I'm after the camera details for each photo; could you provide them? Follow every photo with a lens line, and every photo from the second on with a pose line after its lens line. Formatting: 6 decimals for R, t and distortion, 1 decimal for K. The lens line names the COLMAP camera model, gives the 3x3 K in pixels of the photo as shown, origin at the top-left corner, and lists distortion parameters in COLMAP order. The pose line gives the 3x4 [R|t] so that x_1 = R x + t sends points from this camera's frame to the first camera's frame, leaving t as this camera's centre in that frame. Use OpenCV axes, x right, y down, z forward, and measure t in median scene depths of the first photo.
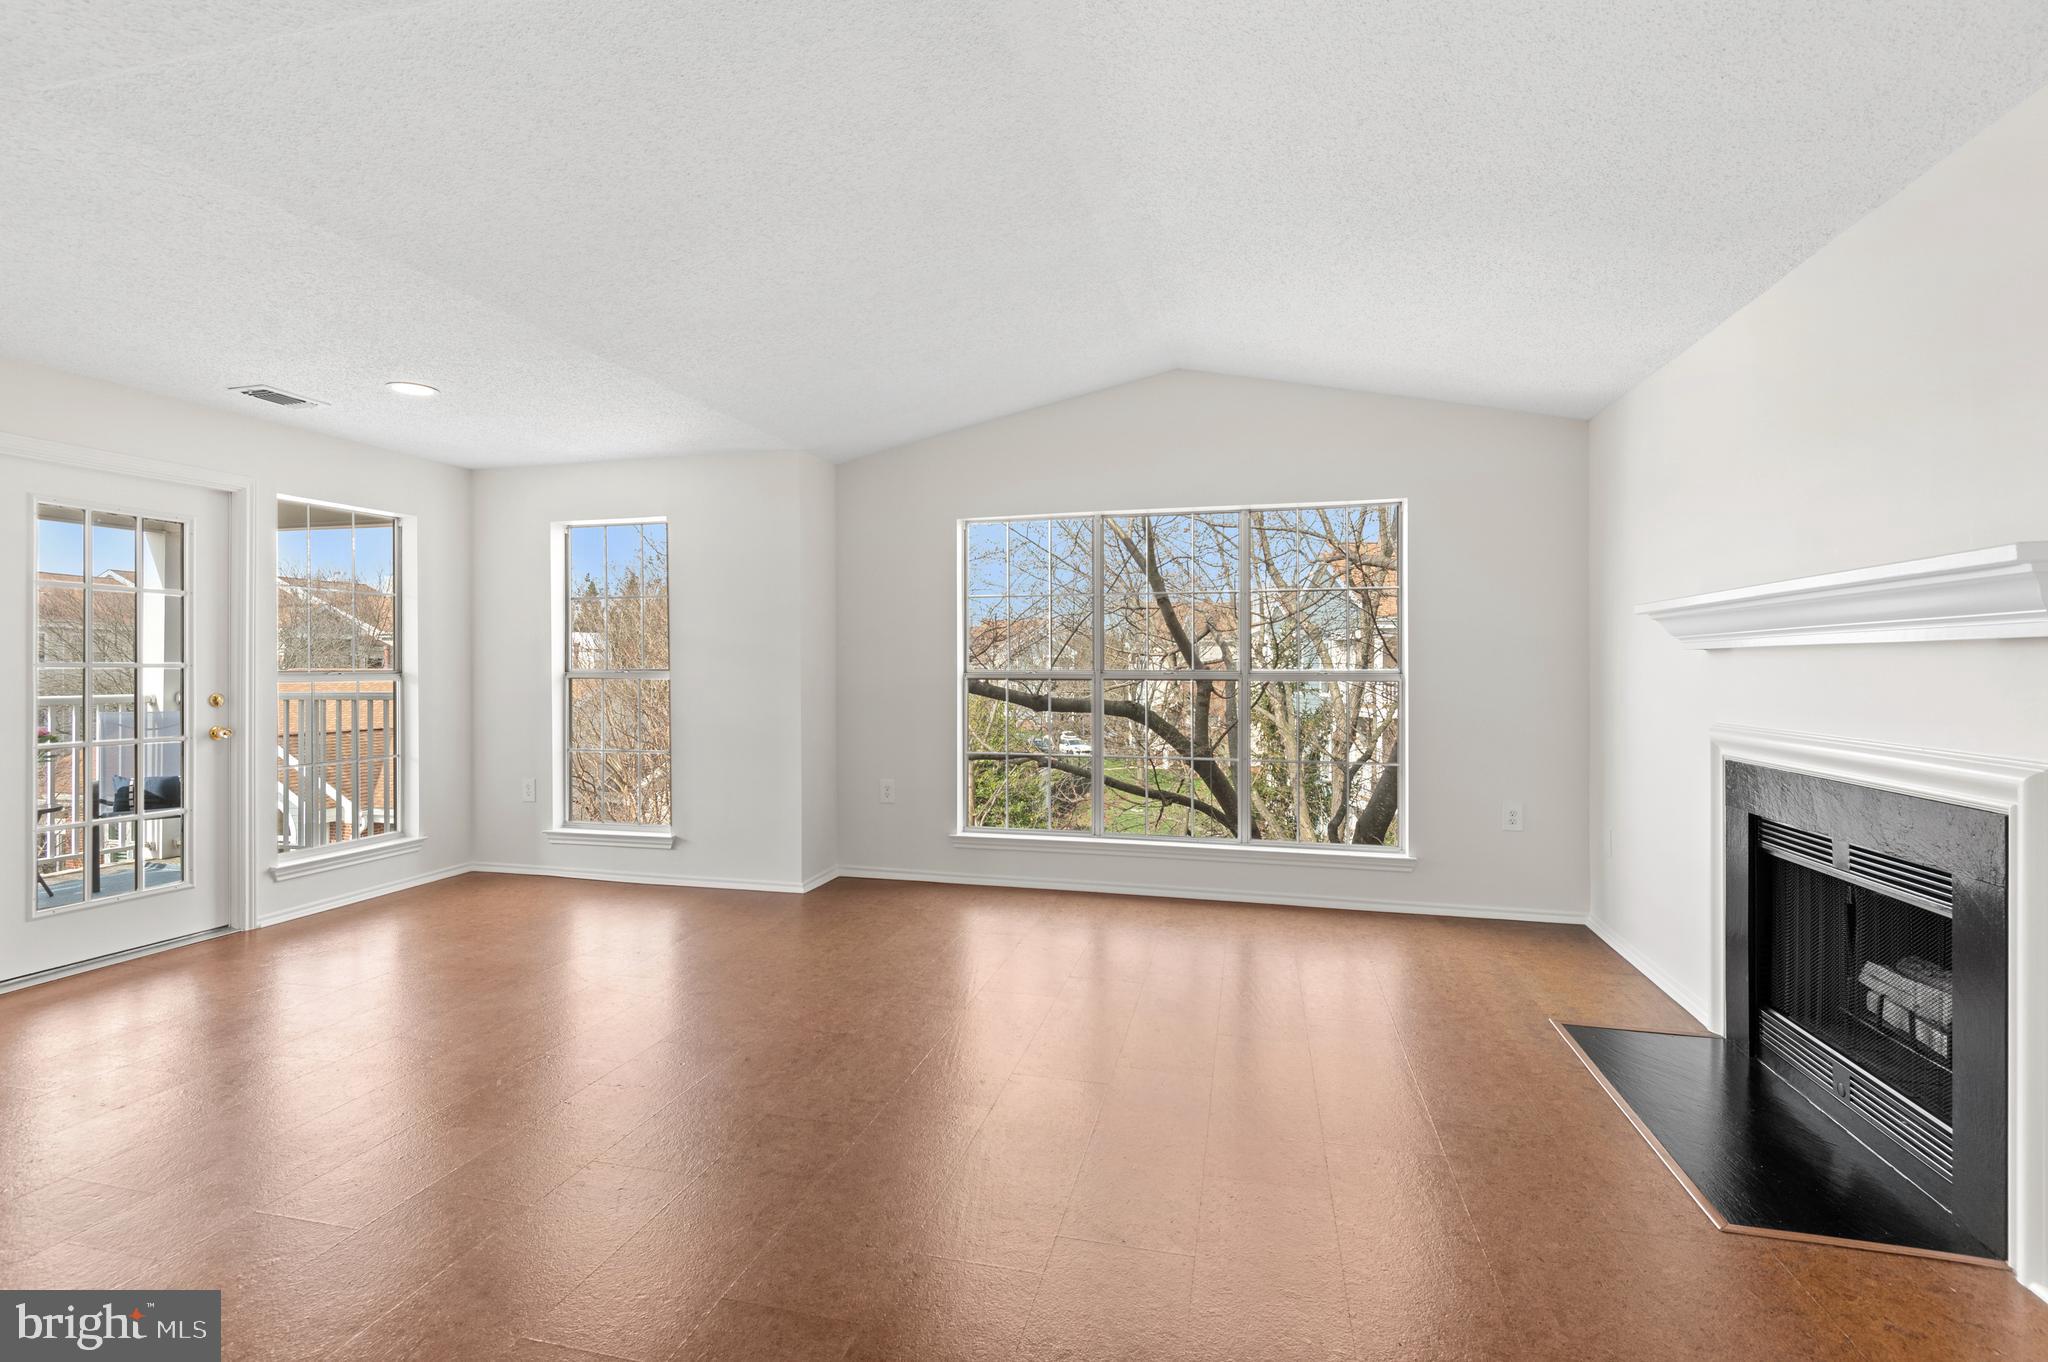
lens RADIAL K [[941.5, 0, 1023.4], [0, 941.5, 671.8], [0, 0, 1]] dist [0.004068, -0.007121]
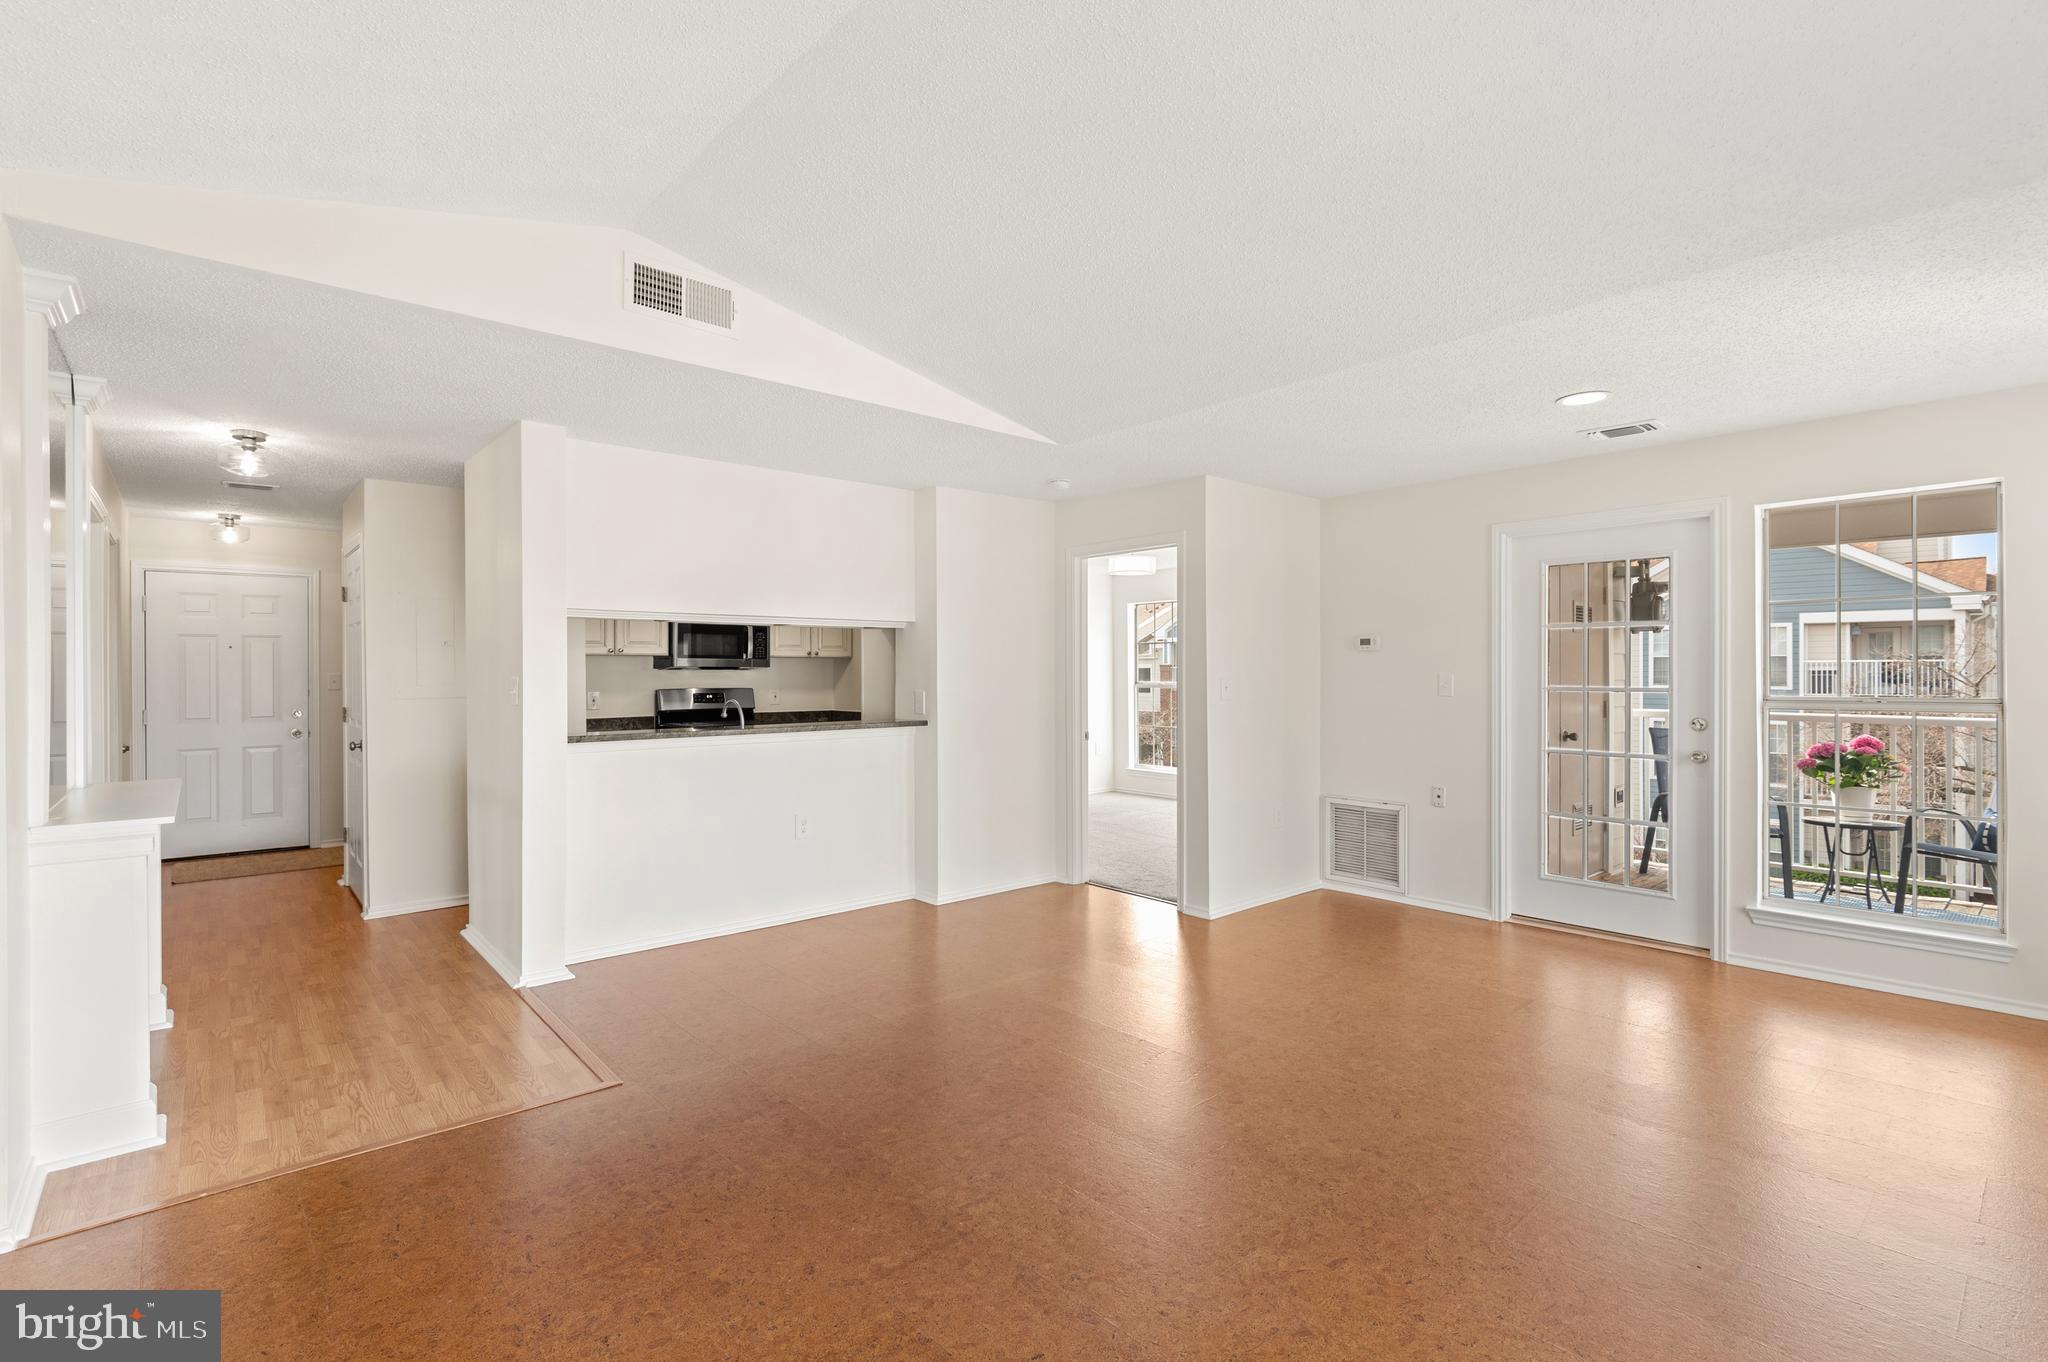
lens RADIAL K [[954.7, 0, 1019.9], [0, 954.7, 675.5], [0, 0, 1]] dist [0.000703, -0.000734]
pose [[-0.573923, 0.001929, -0.818907, 0.338790], [-0.001361, 0.999994, 0.003310, -0.020373], [0.818908, 0.003015, -0.573917, 0.817272]]
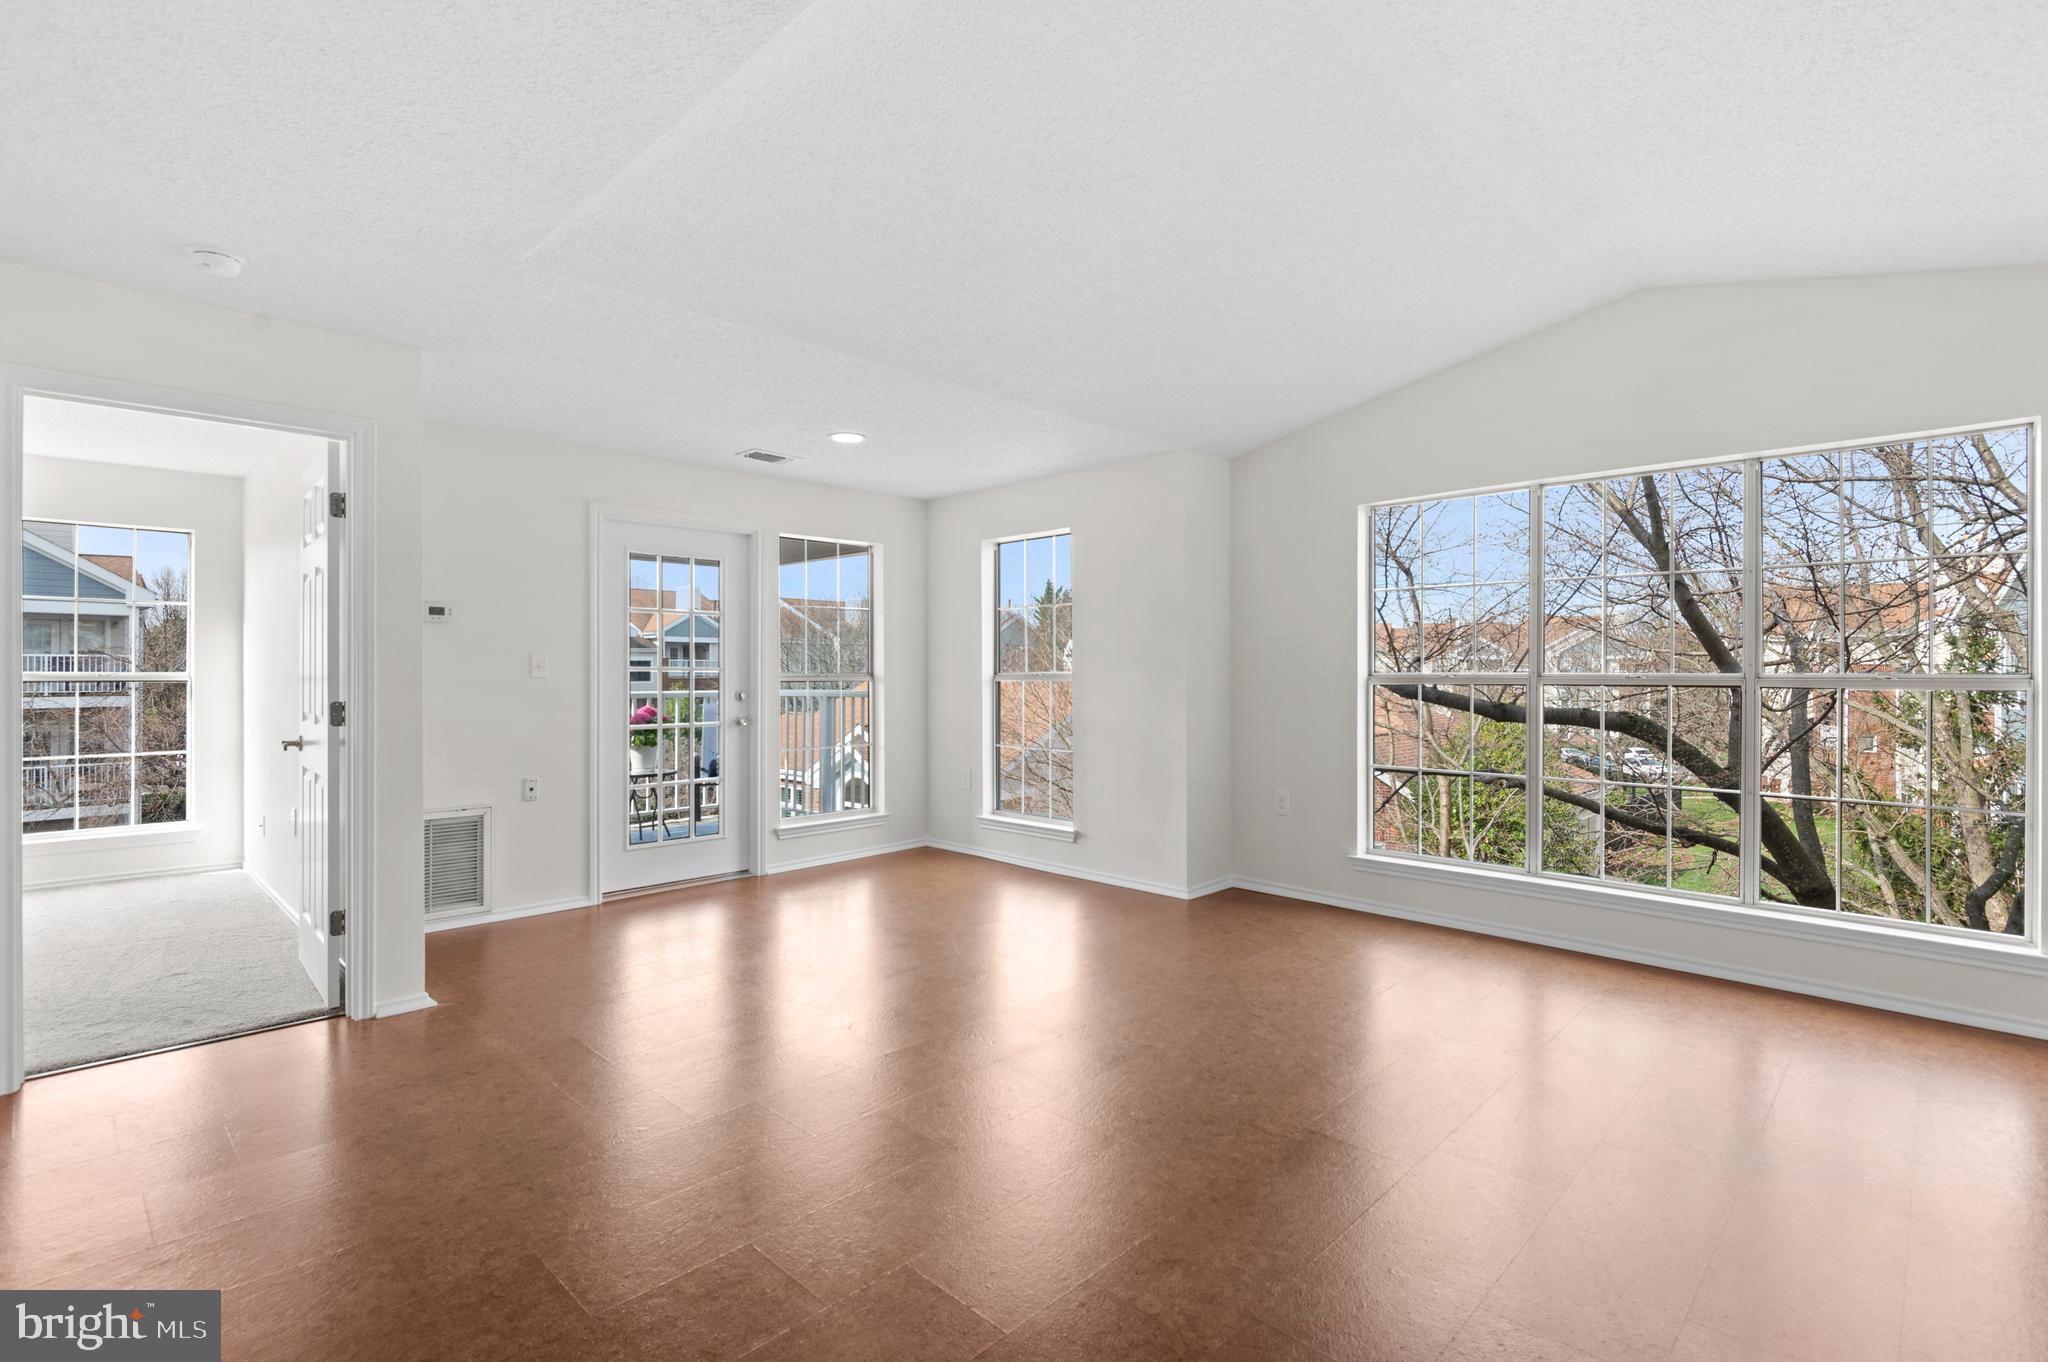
lens RADIAL K [[954.7, 0, 1019.9], [0, 954.7, 675.5], [0, 0, 1]] dist [0.000703, -0.000734]
pose [[0.861367, 0.001876, -0.507980, 0.117819], [-0.001825, 0.999998, 0.000599, 0.000820], [0.507980, 0.000411, 0.861369, 0.050378]]
